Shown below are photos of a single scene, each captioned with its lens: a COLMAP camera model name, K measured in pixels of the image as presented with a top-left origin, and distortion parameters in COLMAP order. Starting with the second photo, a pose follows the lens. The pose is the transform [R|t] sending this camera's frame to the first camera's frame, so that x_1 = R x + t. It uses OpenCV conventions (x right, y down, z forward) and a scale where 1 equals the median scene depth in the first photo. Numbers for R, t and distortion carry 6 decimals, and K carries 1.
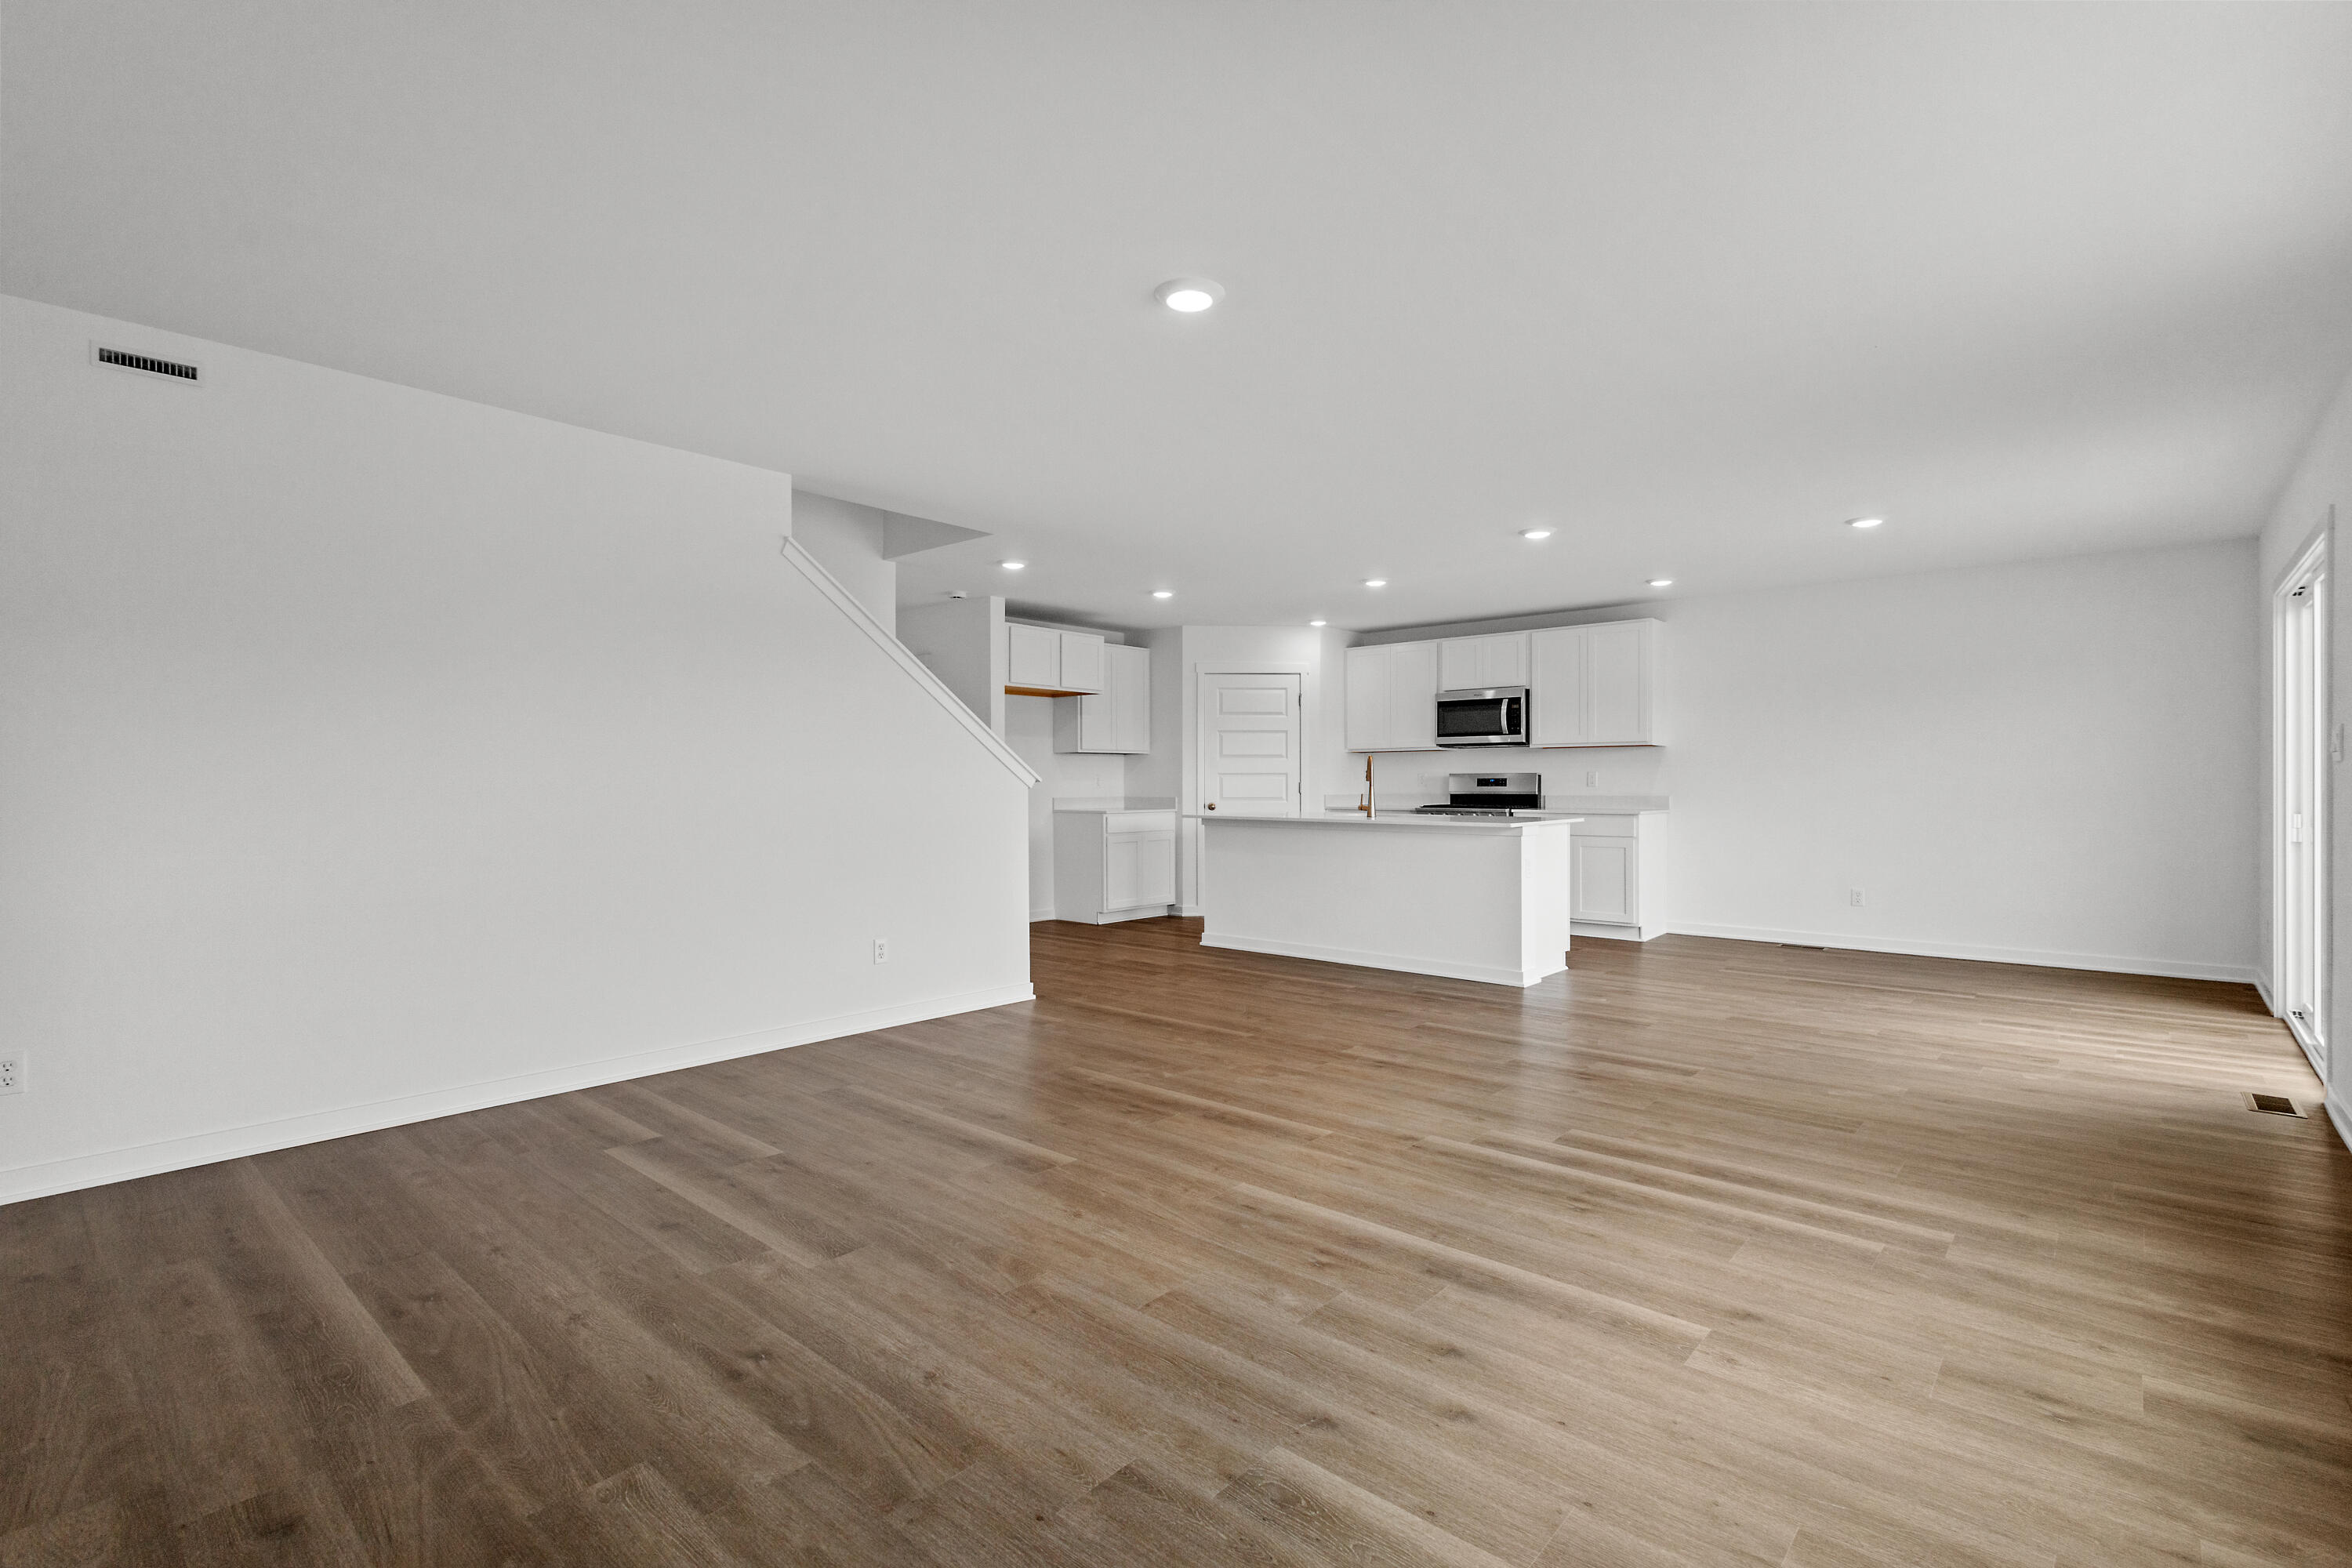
lens RADIAL K [[1073.7, 0, 1176.0], [0, 1073.7, 784.0], [0, 0, 1]] dist [-0.004501, -0.000492]
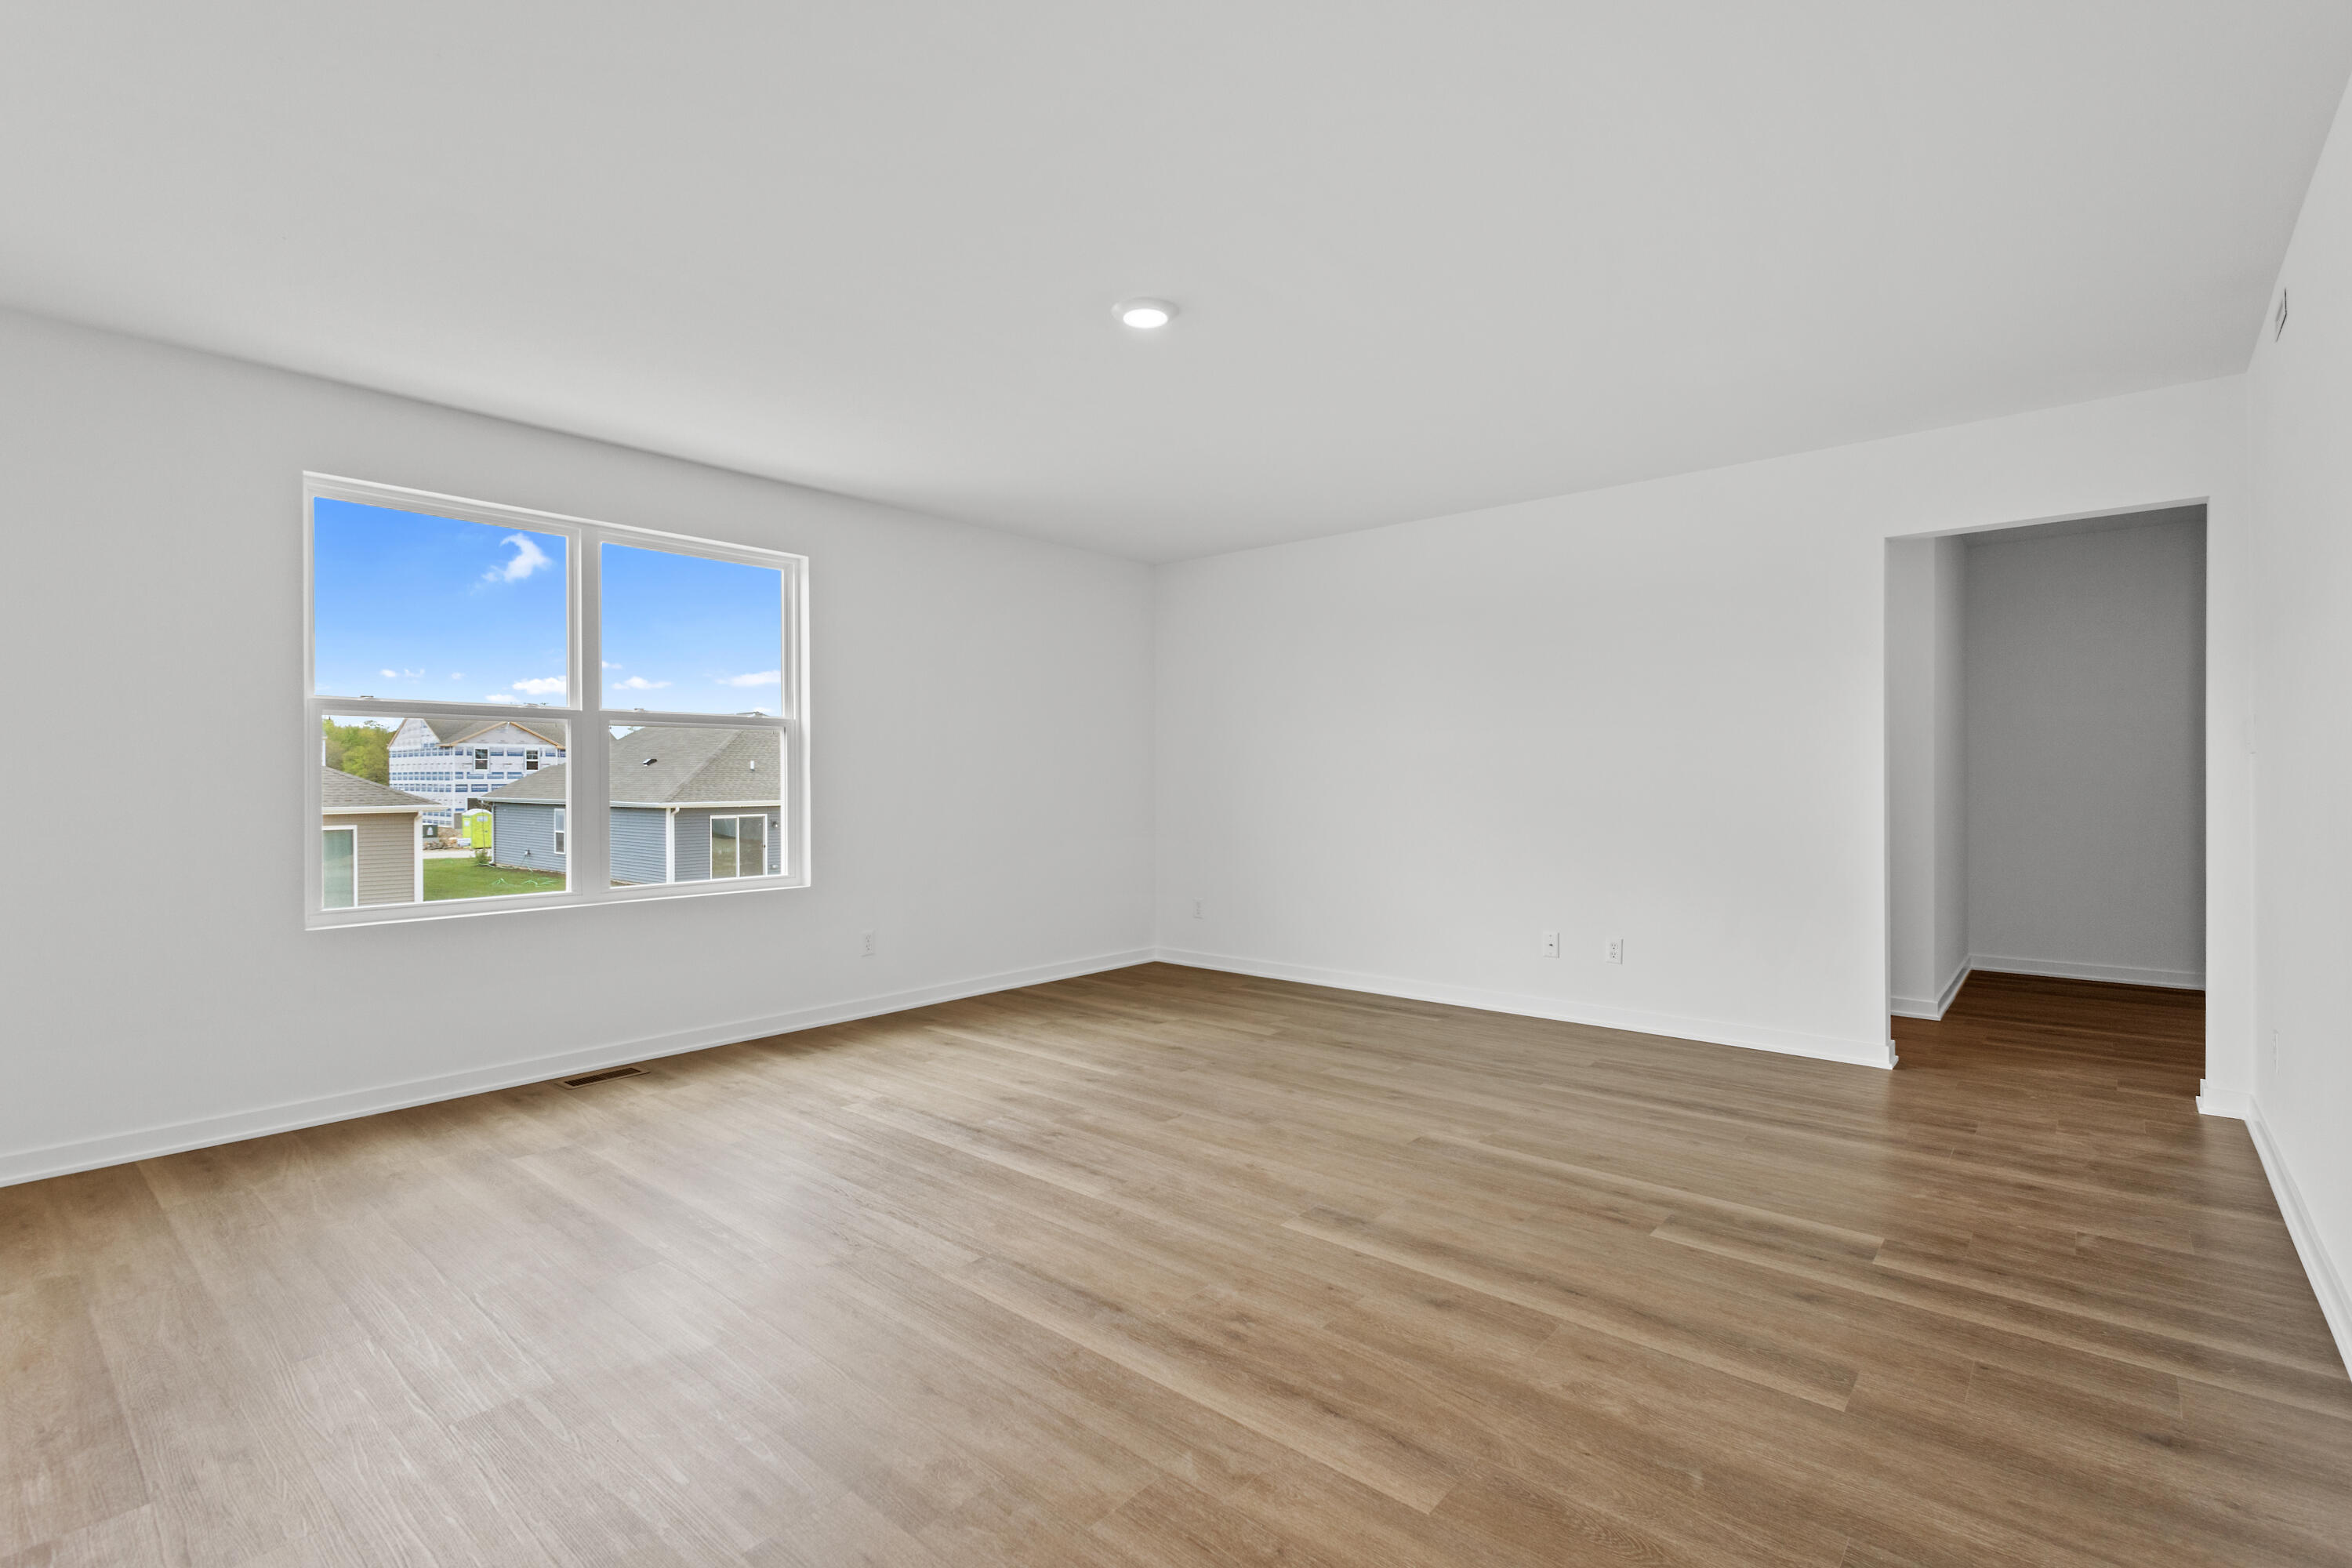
lens RADIAL K [[1073.7, 0, 1176.0], [0, 1073.7, 784.0], [0, 0, 1]] dist [-0.004501, -0.000492]
pose [[-0.999813, 0.004468, -0.018814, 0.005216], [0.004360, 0.999974, 0.005803, -0.001922], [0.018840, 0.005720, -0.999806, 2.322229]]
